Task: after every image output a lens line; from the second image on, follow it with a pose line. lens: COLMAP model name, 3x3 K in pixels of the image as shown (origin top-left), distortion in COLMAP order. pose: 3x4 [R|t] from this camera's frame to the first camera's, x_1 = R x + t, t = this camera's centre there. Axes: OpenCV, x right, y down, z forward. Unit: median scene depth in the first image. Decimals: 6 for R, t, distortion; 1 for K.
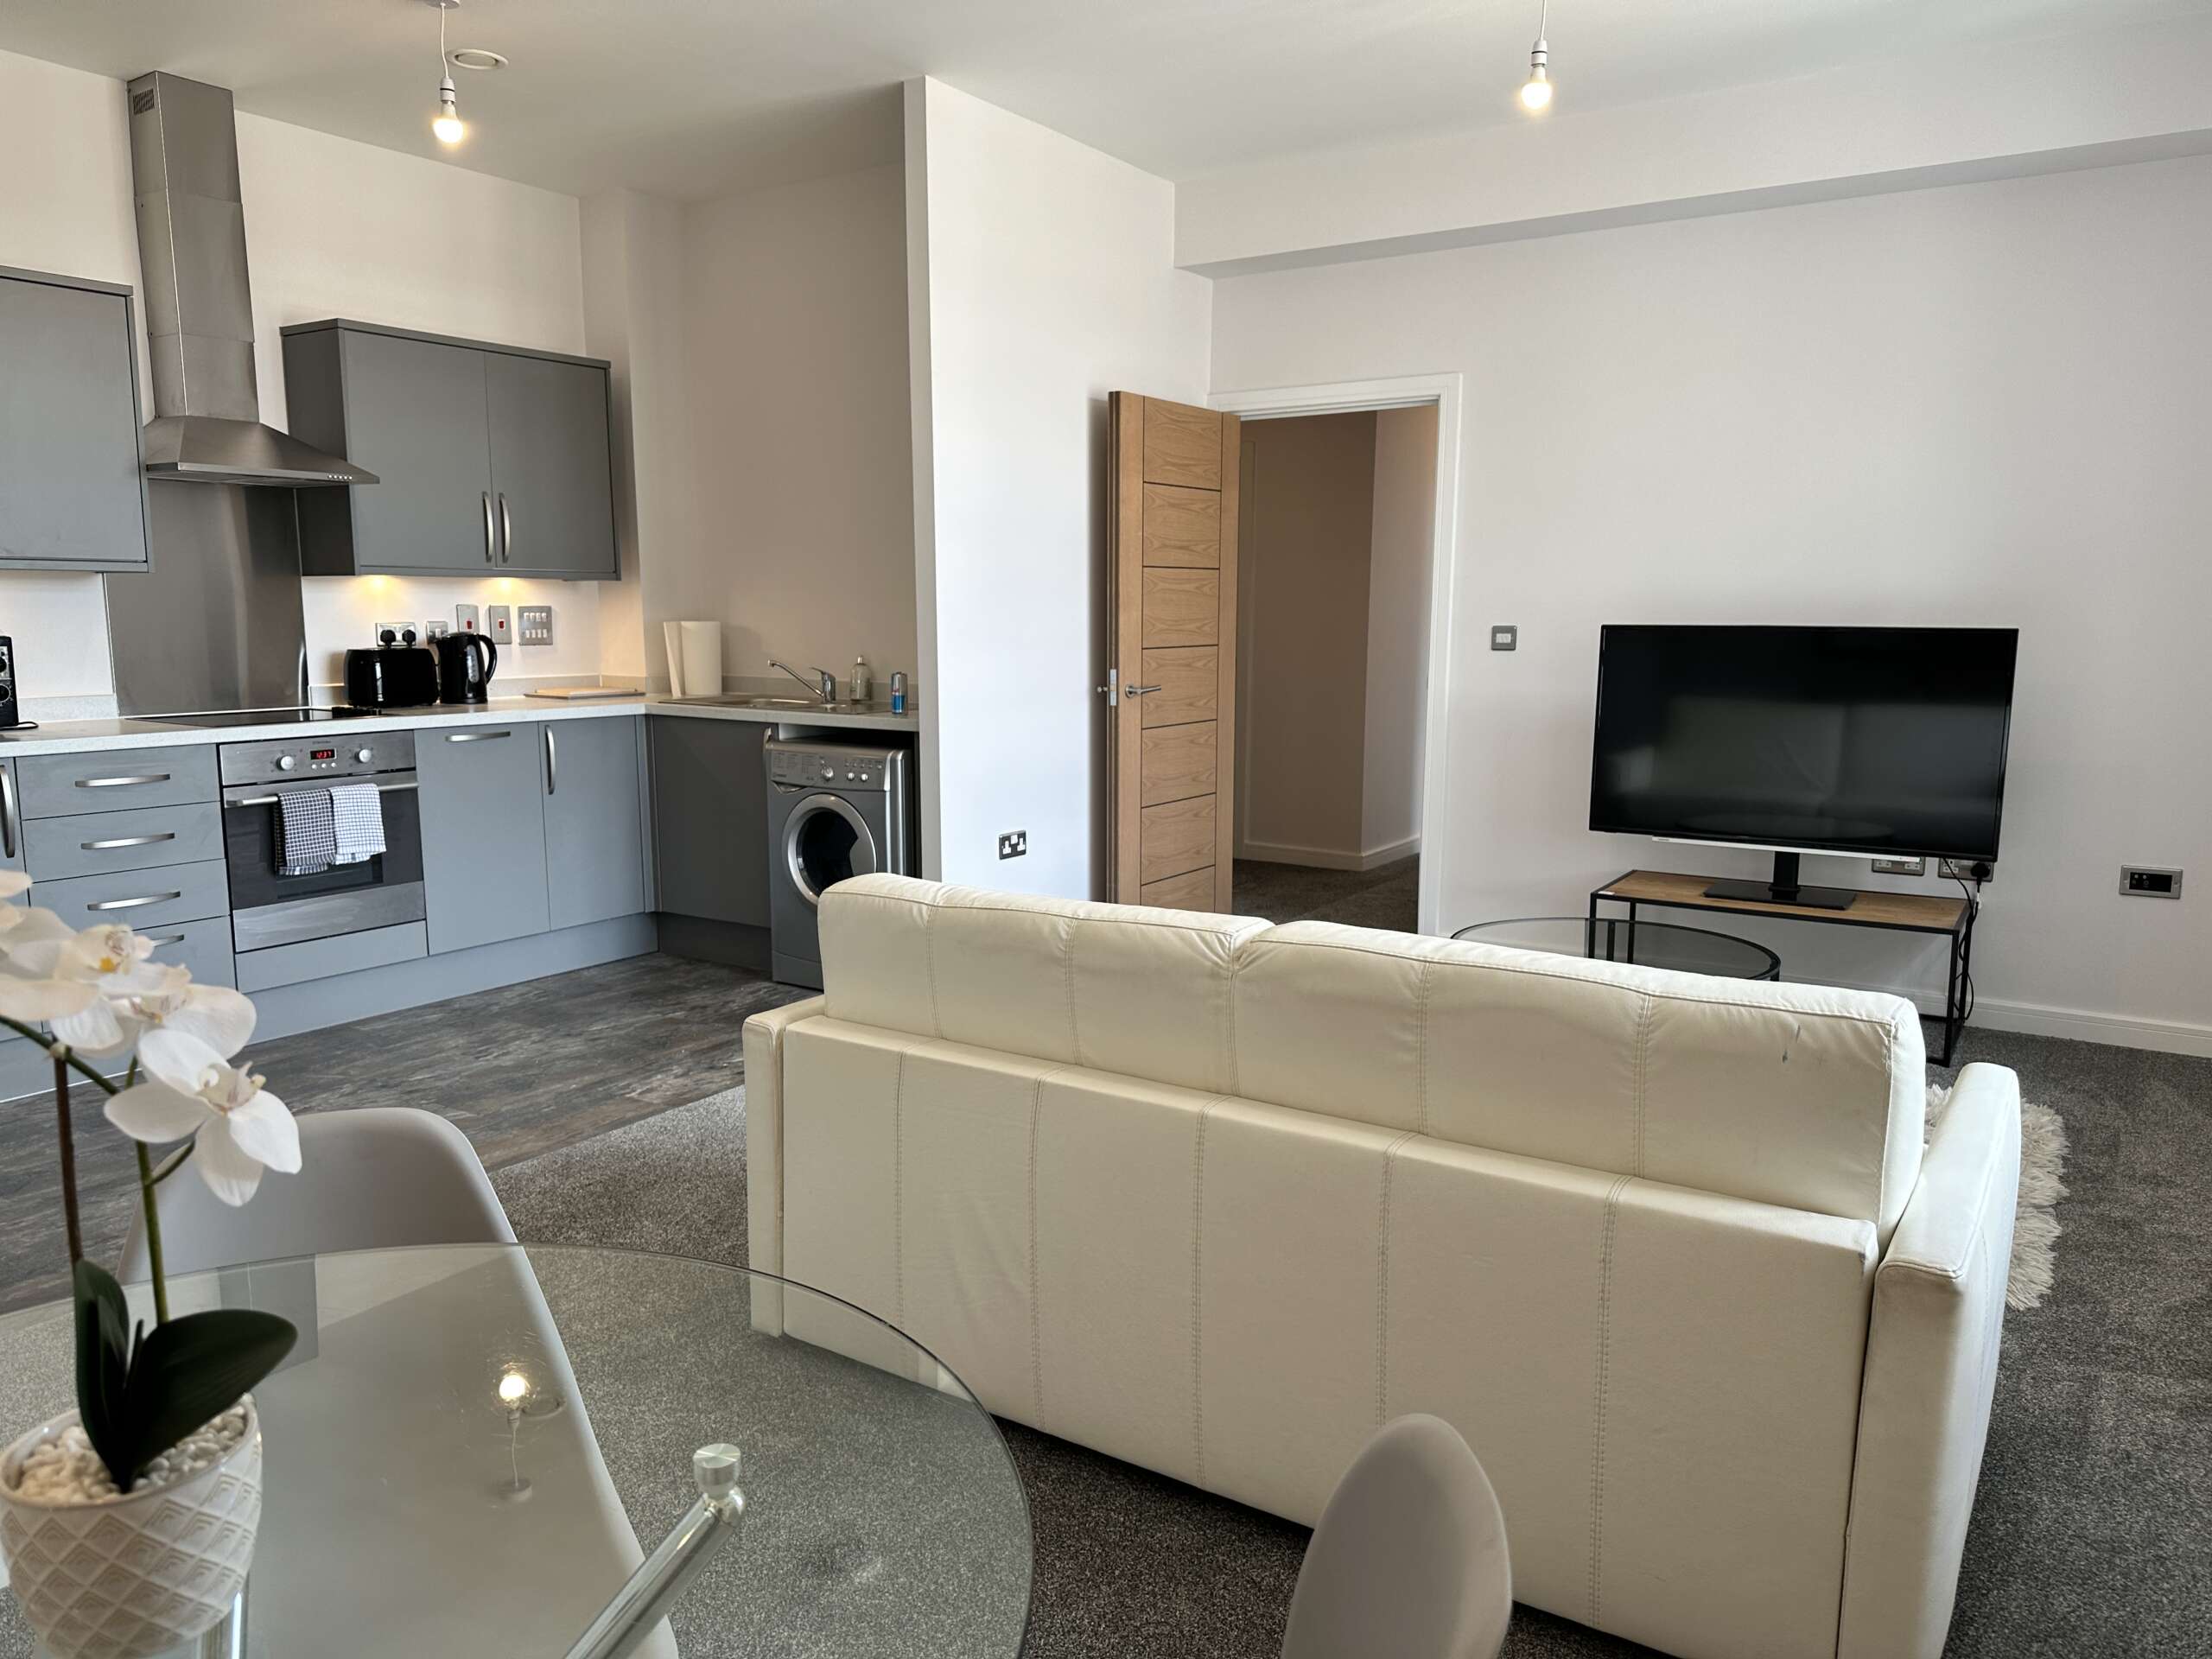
lens RADIAL K [[1530.9, 0, 1106.0], [0, 1530.9, 829.5], [0, 0, 1]] dist [0.003467, -0.031406]
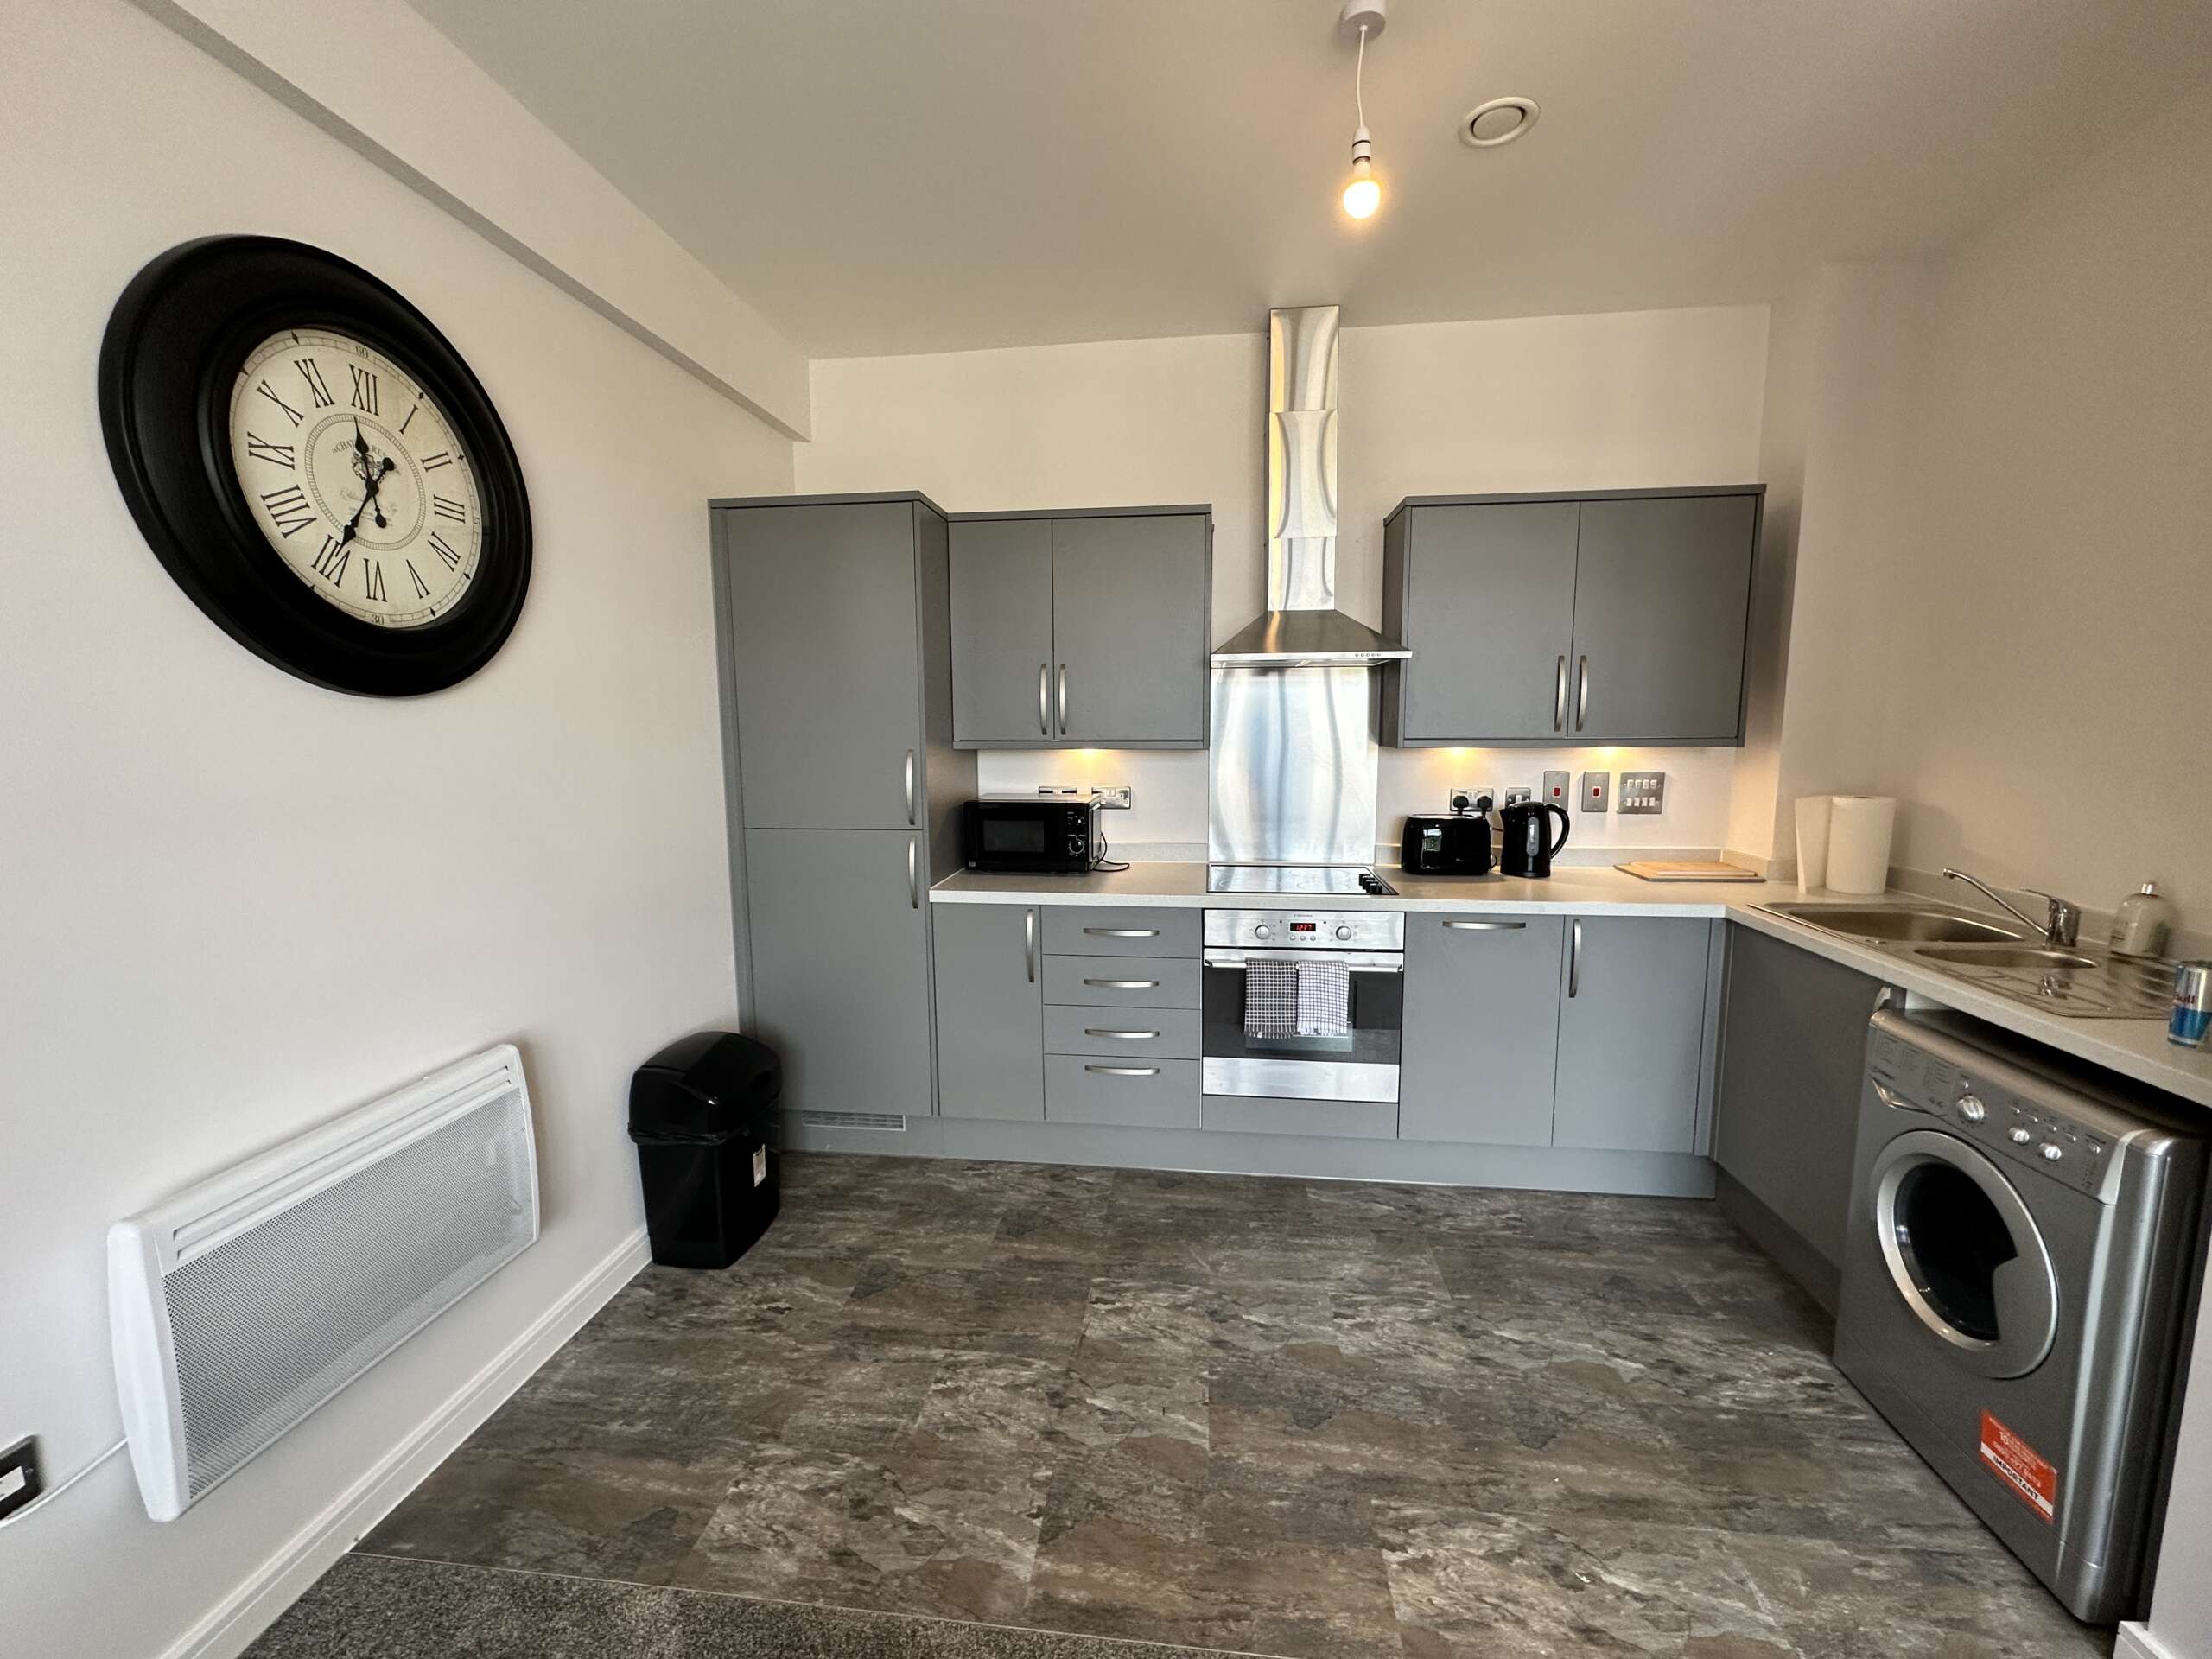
lens RADIAL K [[888.6, 0, 1110.0], [0, 888.6, 836.7], [0, 0, 1]] dist [-0.000809, 0.003104]
pose [[0.454855, 0.103540, -0.884526, -0.043122], [-0.121260, 0.991169, 0.053668, -0.109305], [0.882272, 0.082846, 0.463393, 0.525835]]
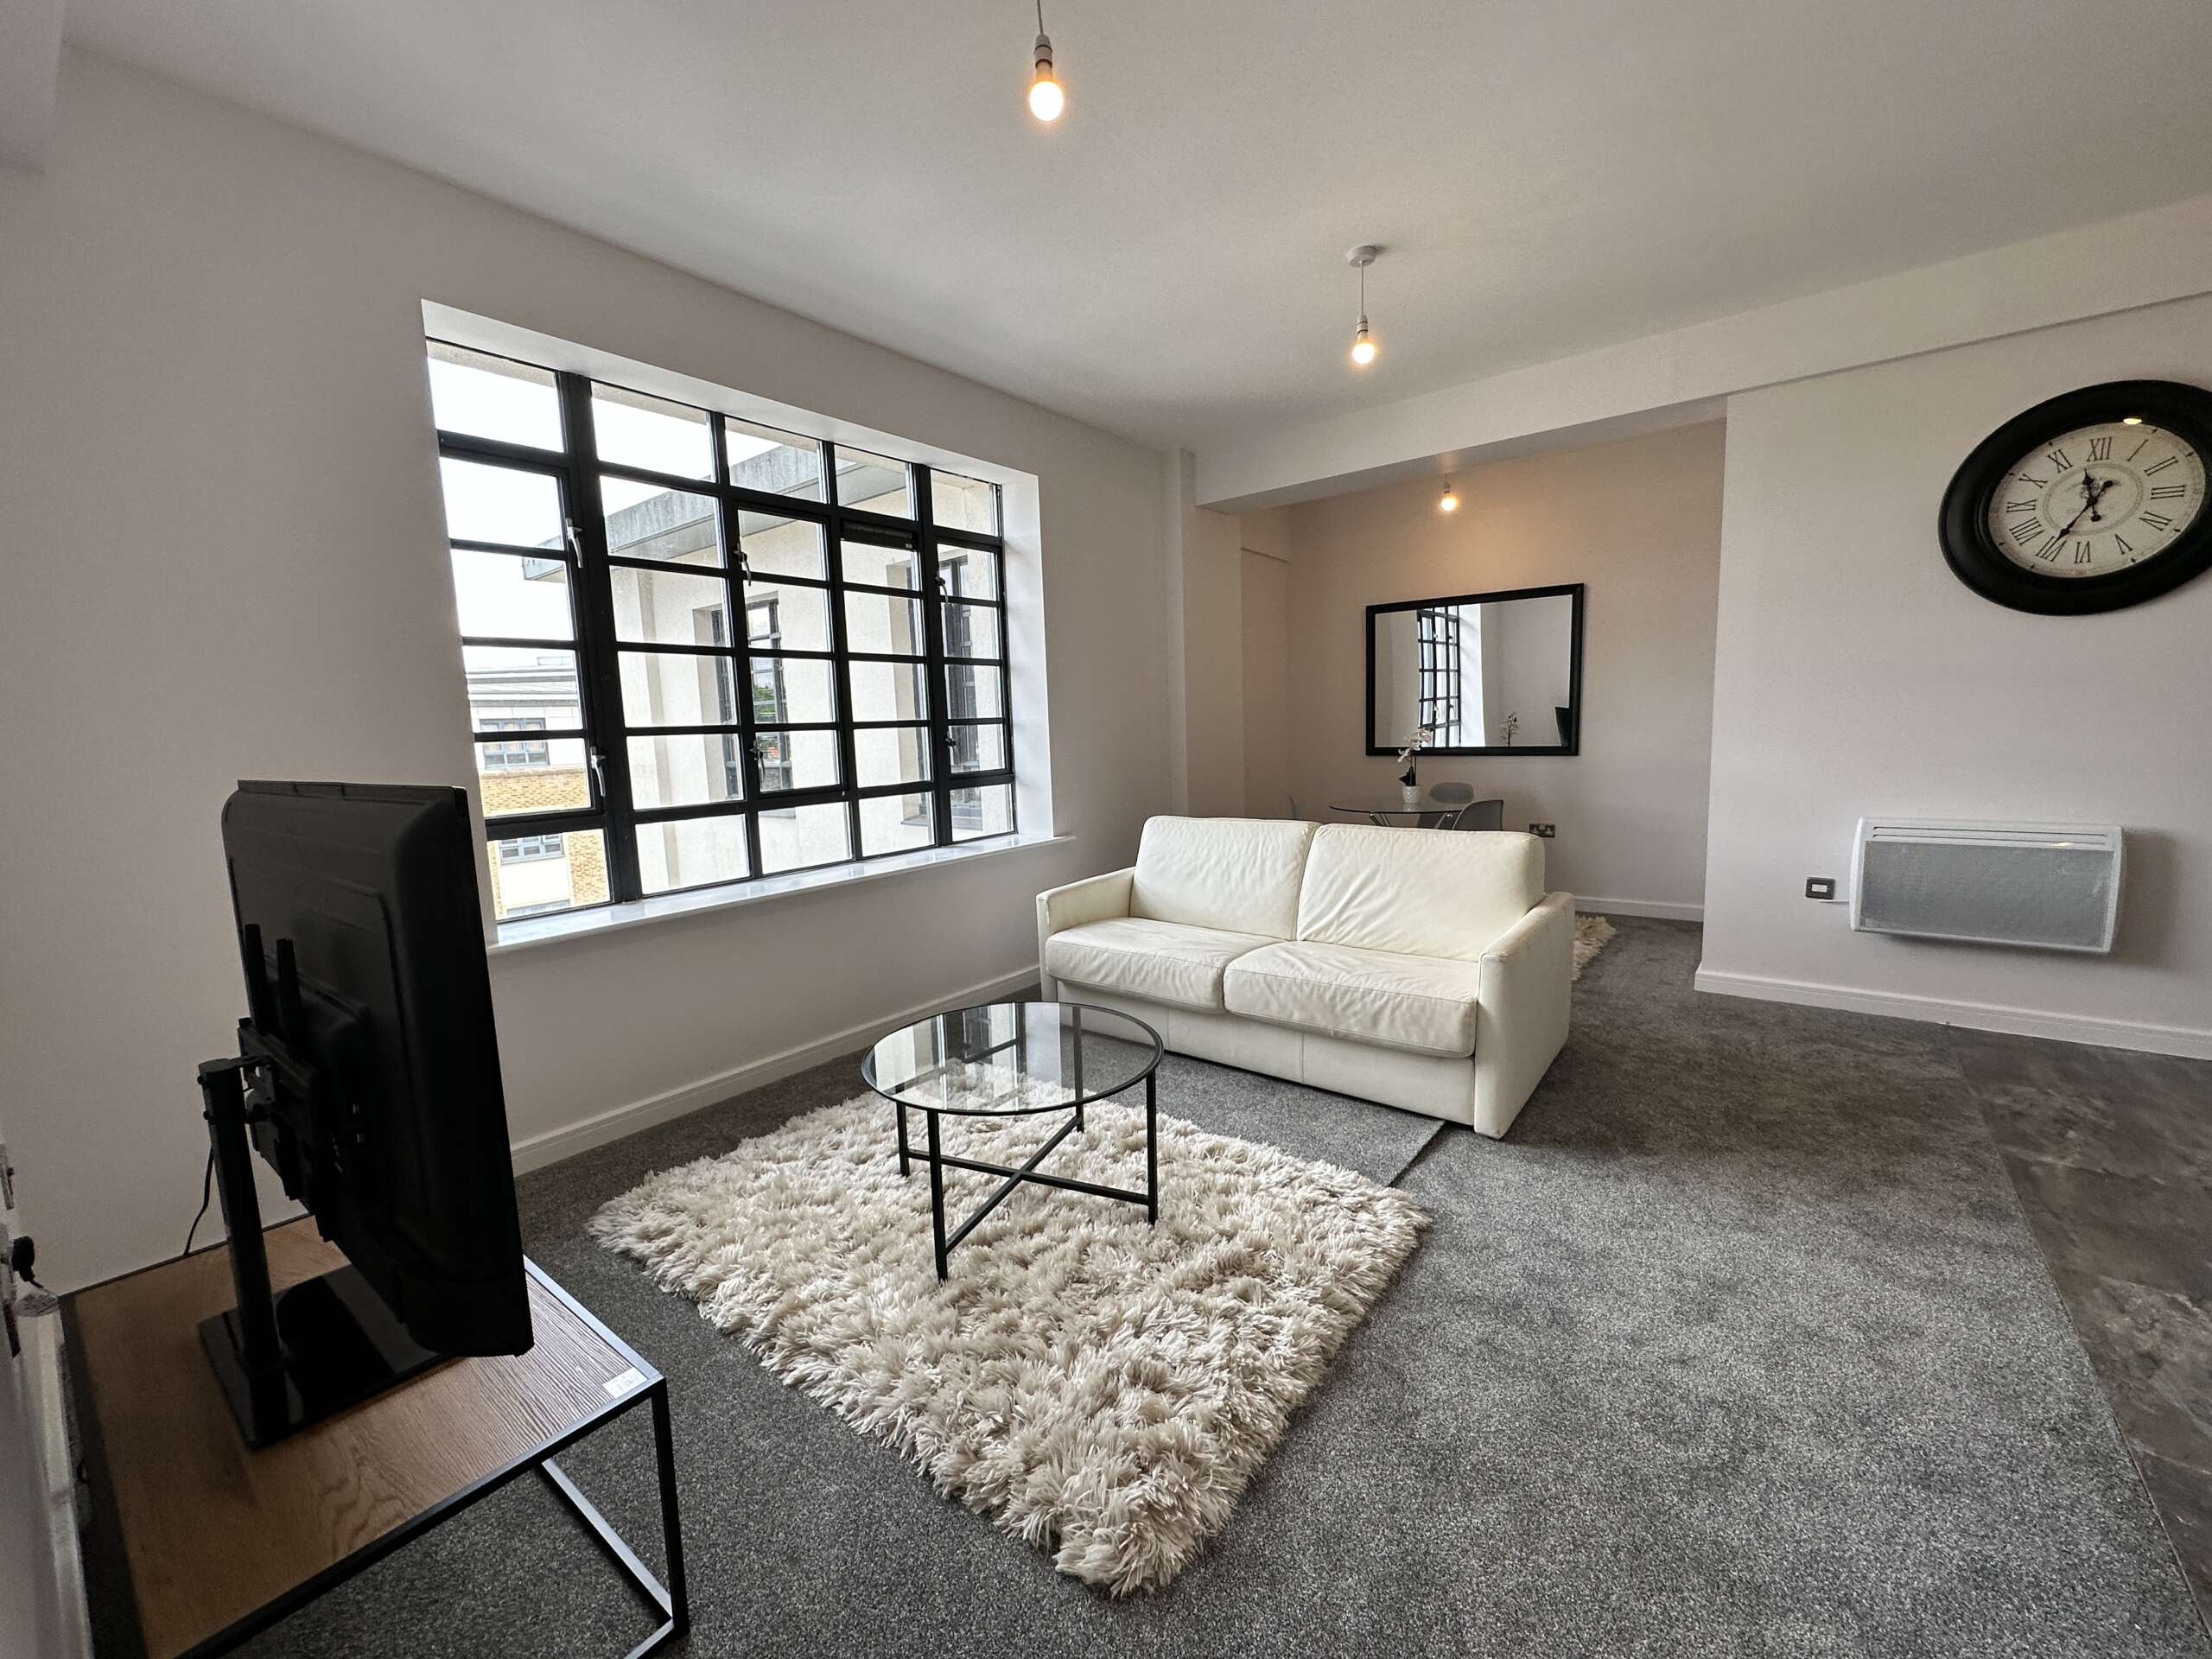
lens RADIAL K [[878.4, 0, 1112.4], [0, 878.4, 824.7], [0, 0, 1]] dist [0.000060, -0.003061]
pose [[-0.997532, 0.024741, 0.065713, 0.145242], [0.041192, 0.964105, 0.262307, -0.152208], [-0.056865, 0.264366, -0.962745, 1.041042]]
